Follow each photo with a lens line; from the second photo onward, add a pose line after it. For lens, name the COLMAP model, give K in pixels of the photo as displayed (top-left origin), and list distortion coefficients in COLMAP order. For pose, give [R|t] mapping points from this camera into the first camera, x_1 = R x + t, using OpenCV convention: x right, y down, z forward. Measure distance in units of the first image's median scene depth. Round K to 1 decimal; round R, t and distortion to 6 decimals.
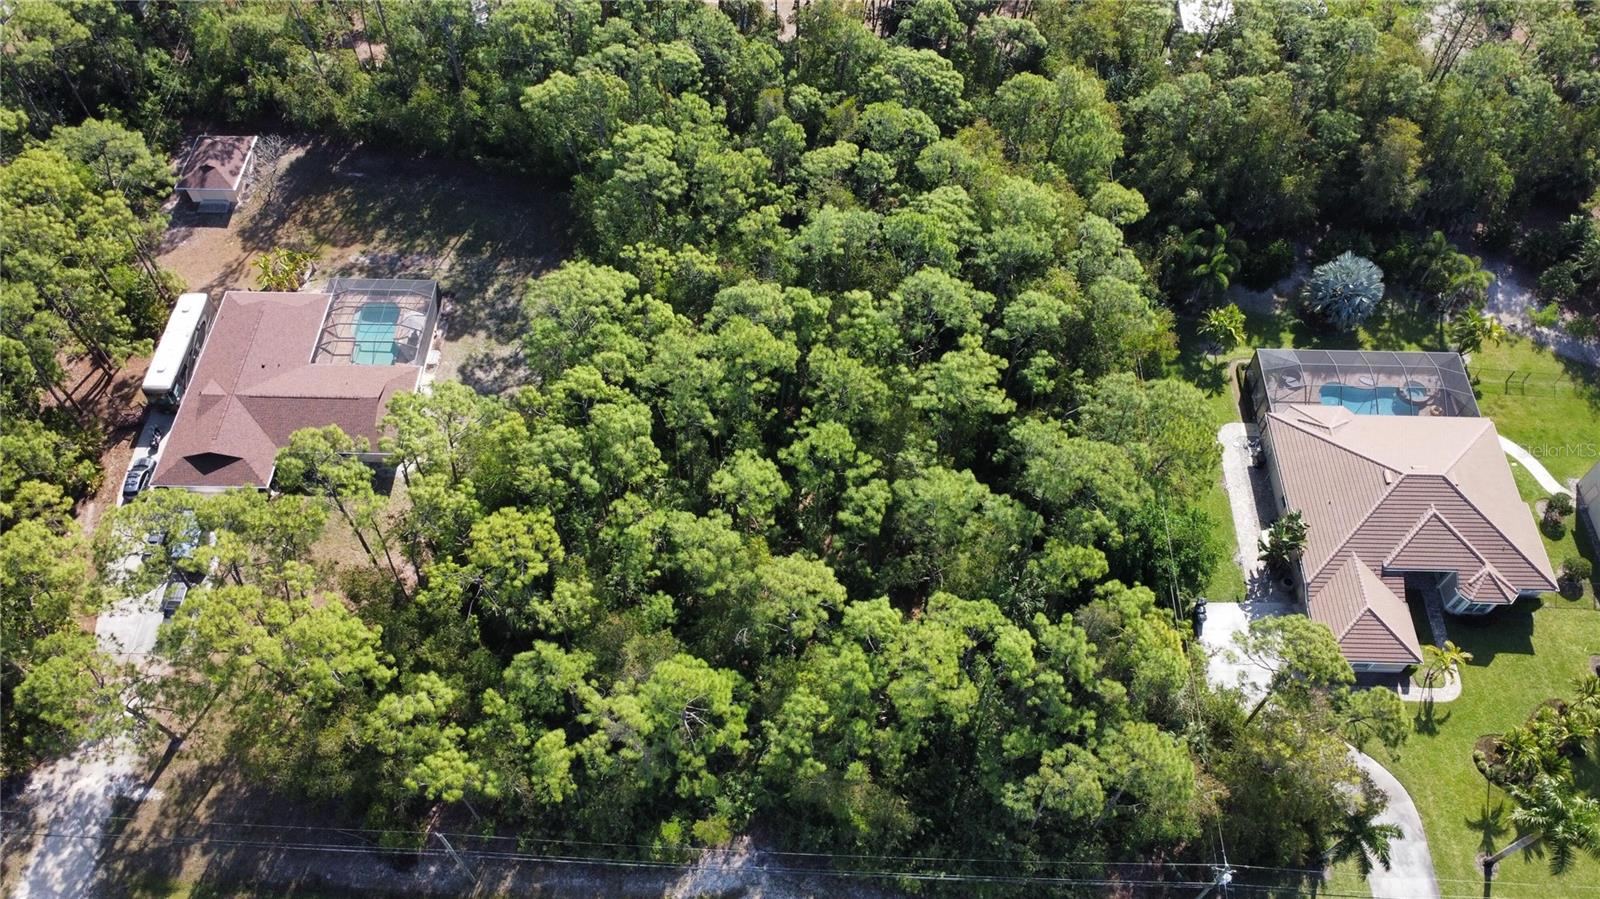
lens RADIAL K [[1195.4, 0, 798.7], [0, 1195.4, 449.1], [0, 0, 1]] dist [0.000463, 0.002653]
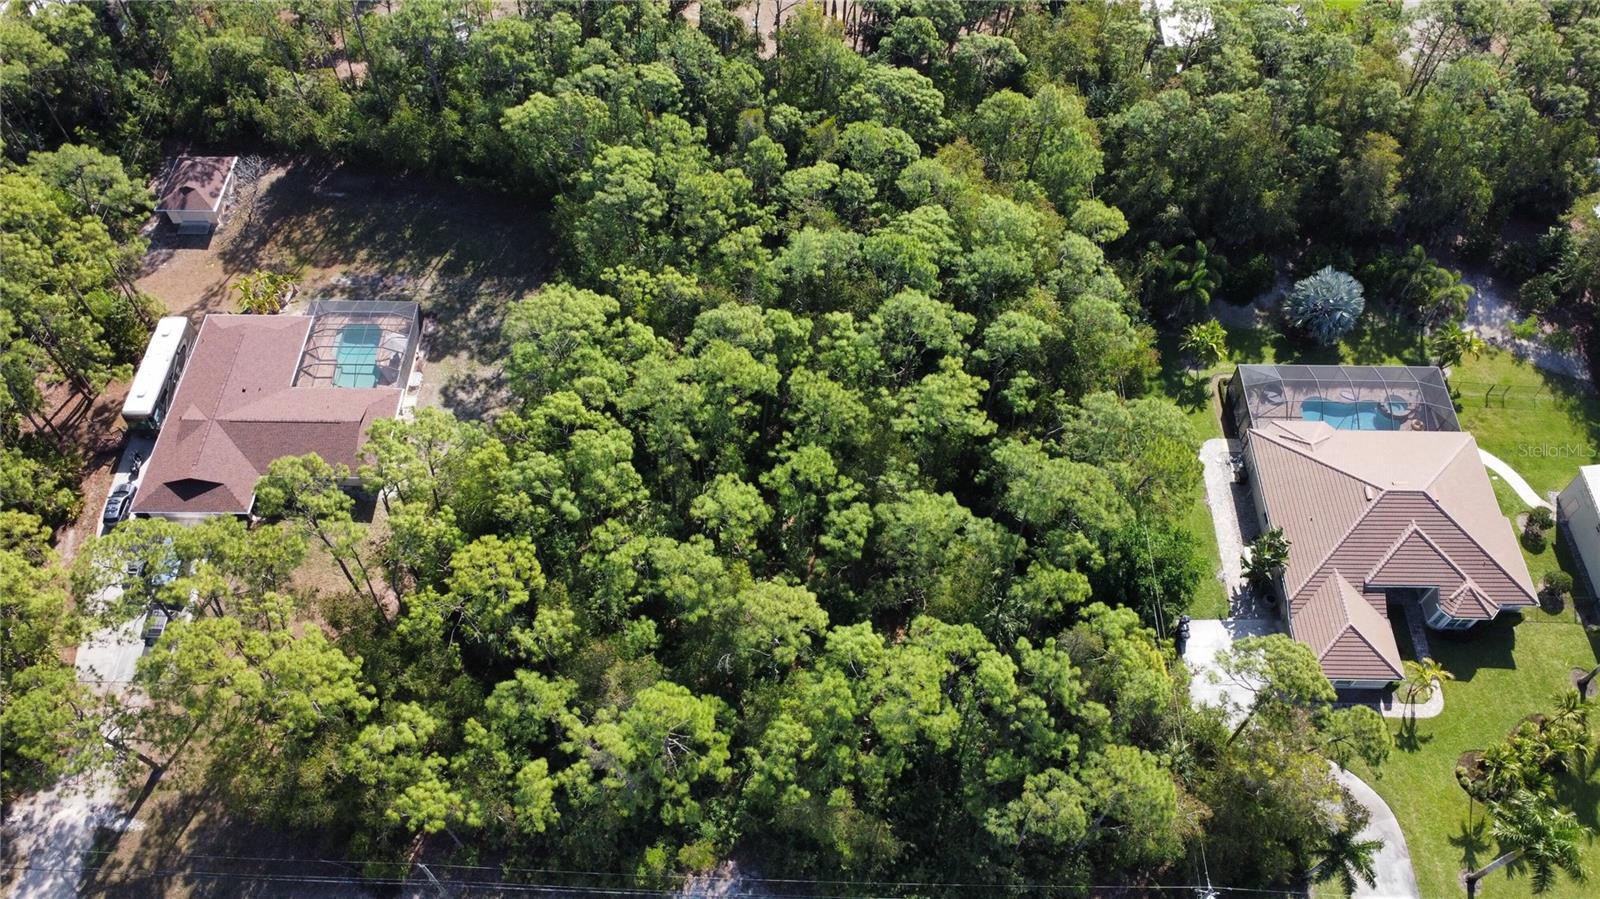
lens RADIAL K [[1195.4, 0, 798.7], [0, 1195.4, 449.1], [0, 0, 1]] dist [0.000463, 0.002653]
pose [[0.999936, -0.008677, 0.007237, 0.007050], [0.008689, 0.999961, -0.001588, -0.015243], [-0.007223, 0.001650, 0.999973, 0.000348]]
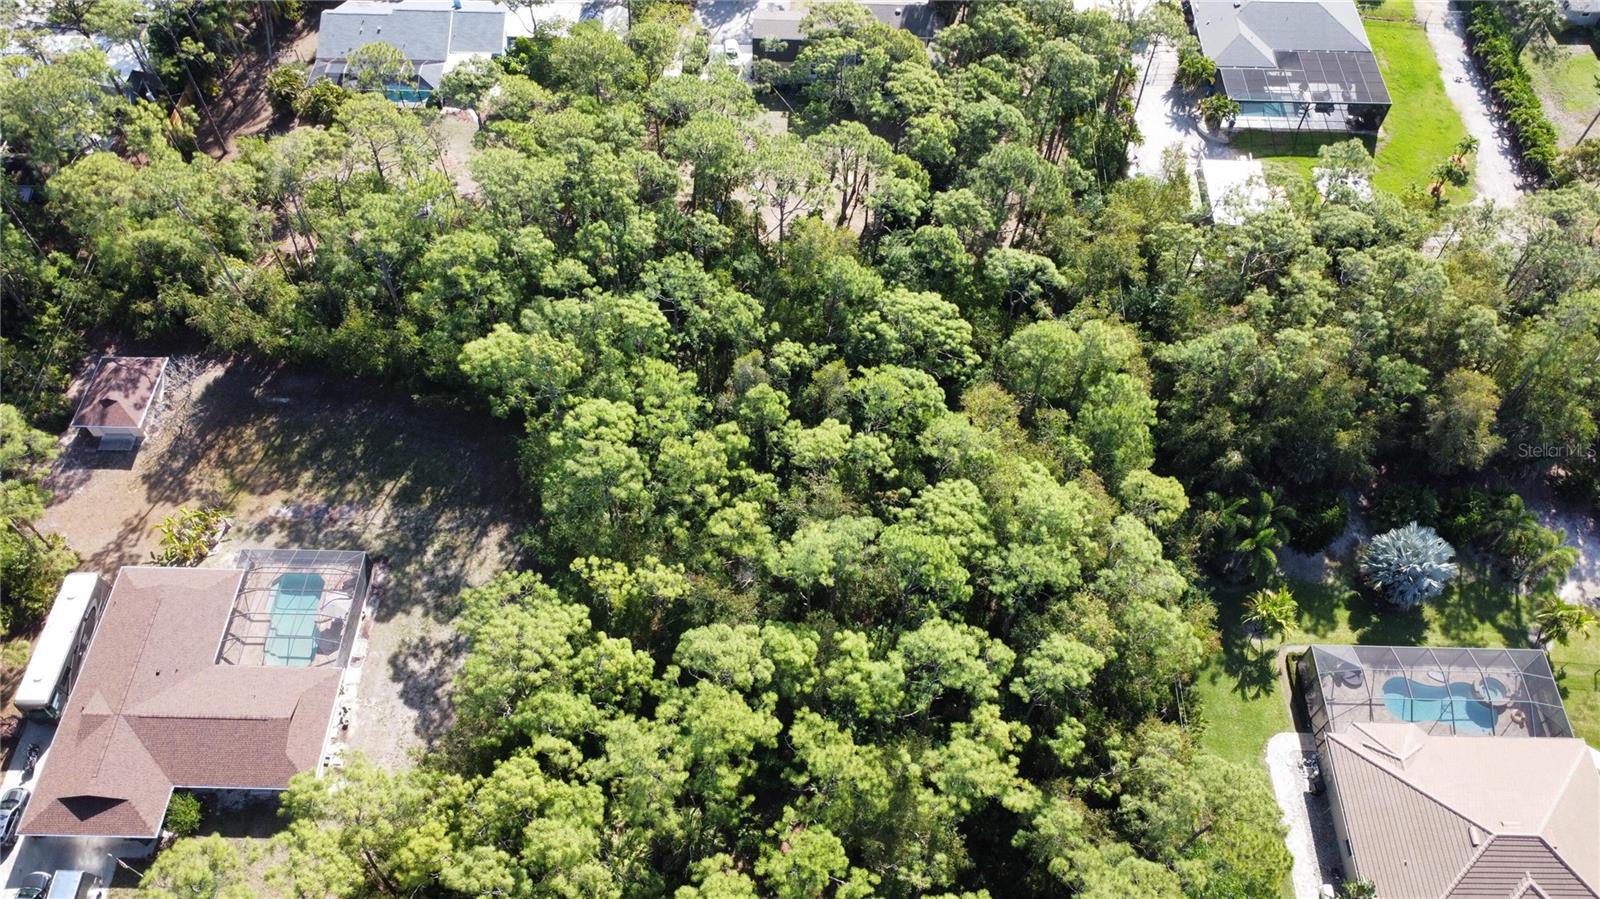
lens RADIAL K [[1195.4, 0, 798.7], [0, 1195.4, 449.1], [0, 0, 1]] dist [0.000463, 0.002653]
pose [[0.999977, -0.001782, 0.006548, 0.007022], [0.001803, 0.999993, -0.003332, -0.234281], [-0.006542, 0.003344, 0.999973, 0.142961]]
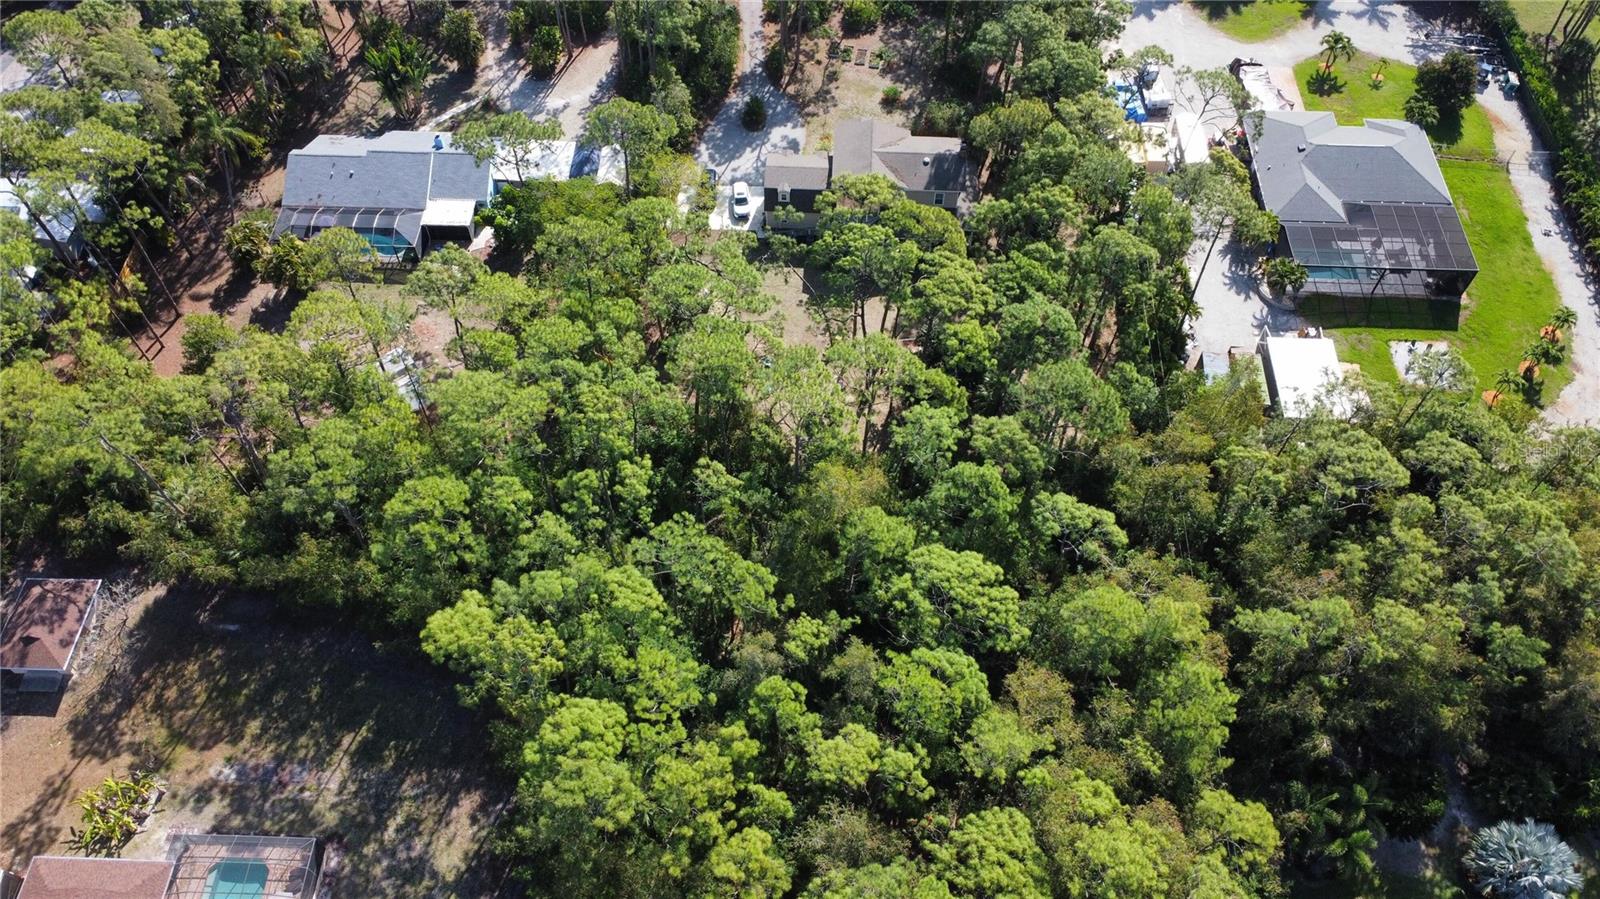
lens RADIAL K [[1195.4, 0, 798.7], [0, 1195.4, 449.1], [0, 0, 1]] dist [0.000463, 0.002653]
pose [[0.999990, 0.004439, 0.001032, -0.000271], [-0.004435, 0.999982, -0.003962, -0.425176], [-0.001050, 0.003957, 0.999992, 0.271580]]
